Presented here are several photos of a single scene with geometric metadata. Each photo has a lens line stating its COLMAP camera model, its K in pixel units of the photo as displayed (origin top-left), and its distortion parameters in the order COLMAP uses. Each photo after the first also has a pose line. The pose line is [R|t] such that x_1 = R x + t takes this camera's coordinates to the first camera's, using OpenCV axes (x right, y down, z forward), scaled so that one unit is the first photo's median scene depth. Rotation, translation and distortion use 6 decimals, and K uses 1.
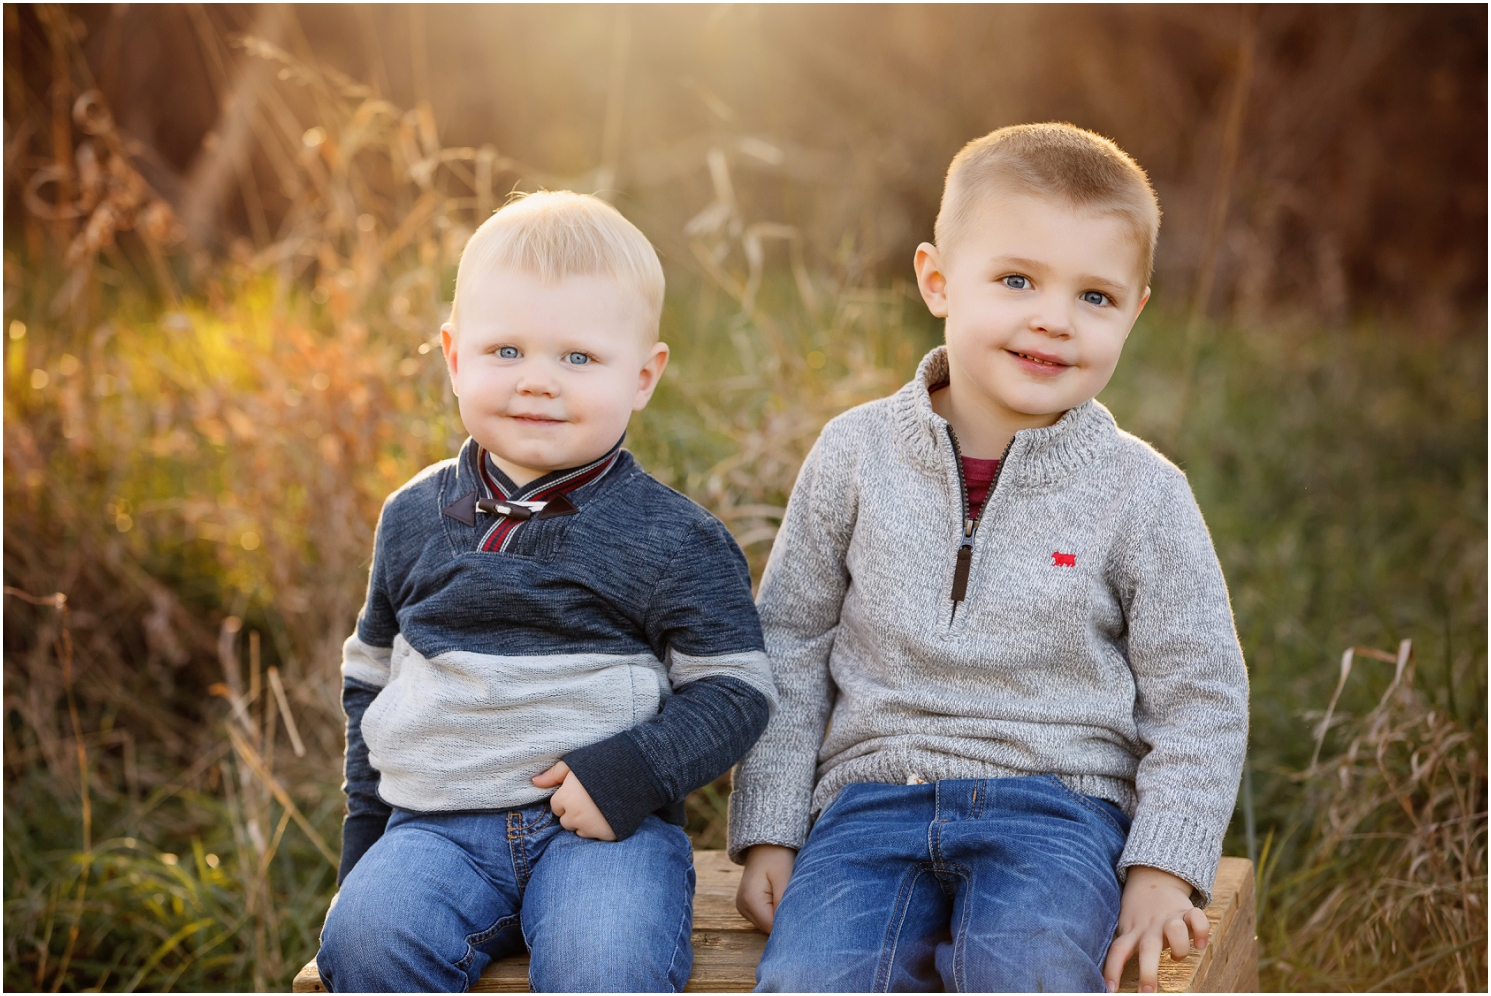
lens RADIAL K [[5778.3, 0, 746.2], [0, 5778.3, 497.8], [0, 0, 1]] dist [-0.301154, 0.000000]
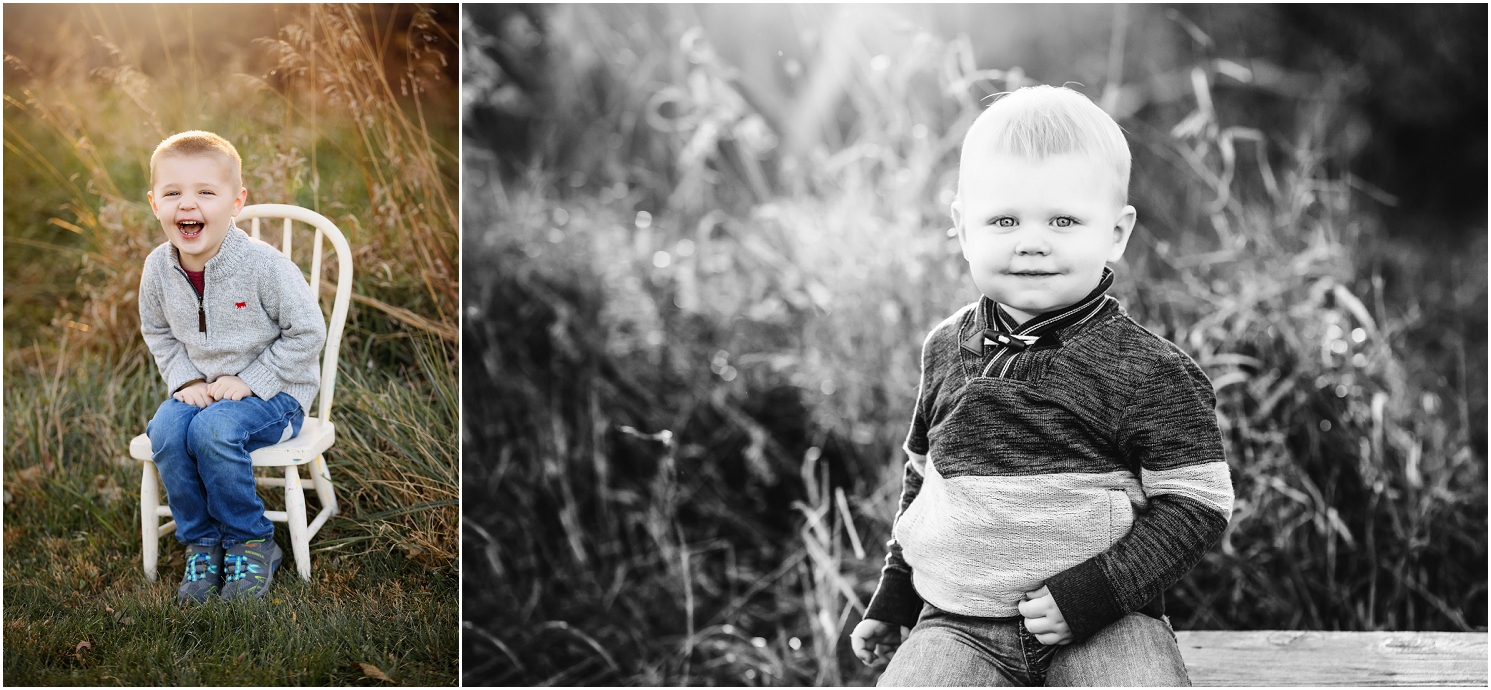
lens RADIAL K [[5272.2, 0, 744.7], [0, 5272.2, 347.3], [0, 0, 1]] dist [-0.489111, 0.000000]
pose [[0.996928, -0.005387, -0.078137, -0.014336], [0.005959, 0.999957, 0.007082, -0.008983], [0.078095, -0.007526, 0.996917, -0.133320]]
